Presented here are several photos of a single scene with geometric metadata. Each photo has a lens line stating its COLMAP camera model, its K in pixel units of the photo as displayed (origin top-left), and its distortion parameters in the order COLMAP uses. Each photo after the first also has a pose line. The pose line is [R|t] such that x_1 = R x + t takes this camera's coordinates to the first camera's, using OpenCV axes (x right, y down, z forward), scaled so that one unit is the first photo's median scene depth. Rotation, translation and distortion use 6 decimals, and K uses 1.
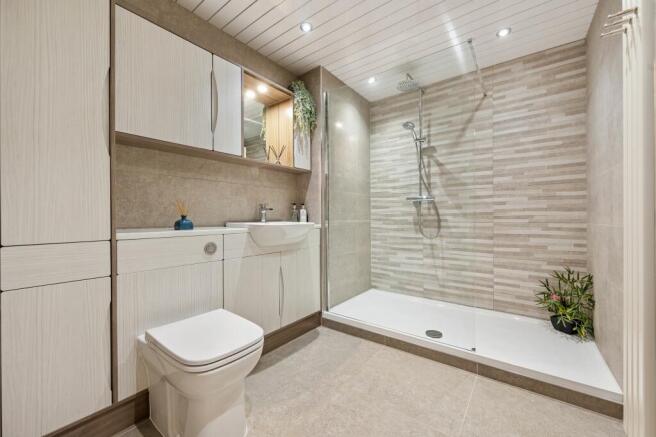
lens RADIAL K [[262.8, 0, 329.7], [0, 262.8, 216.3], [0, 0, 1]] dist [-0.001764, -0.000120]
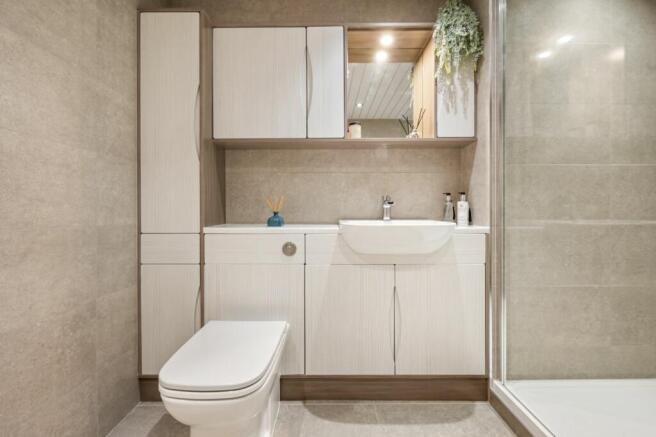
lens RADIAL K [[262.8, 0, 329.7], [0, 262.8, 216.3], [0, 0, 1]] dist [-0.001764, -0.000120]
pose [[0.600365, 0.006369, -0.799701, 0.246708], [0.000627, 0.999964, 0.008434, 0.004075], [0.799726, -0.005565, 0.600340, 0.431563]]
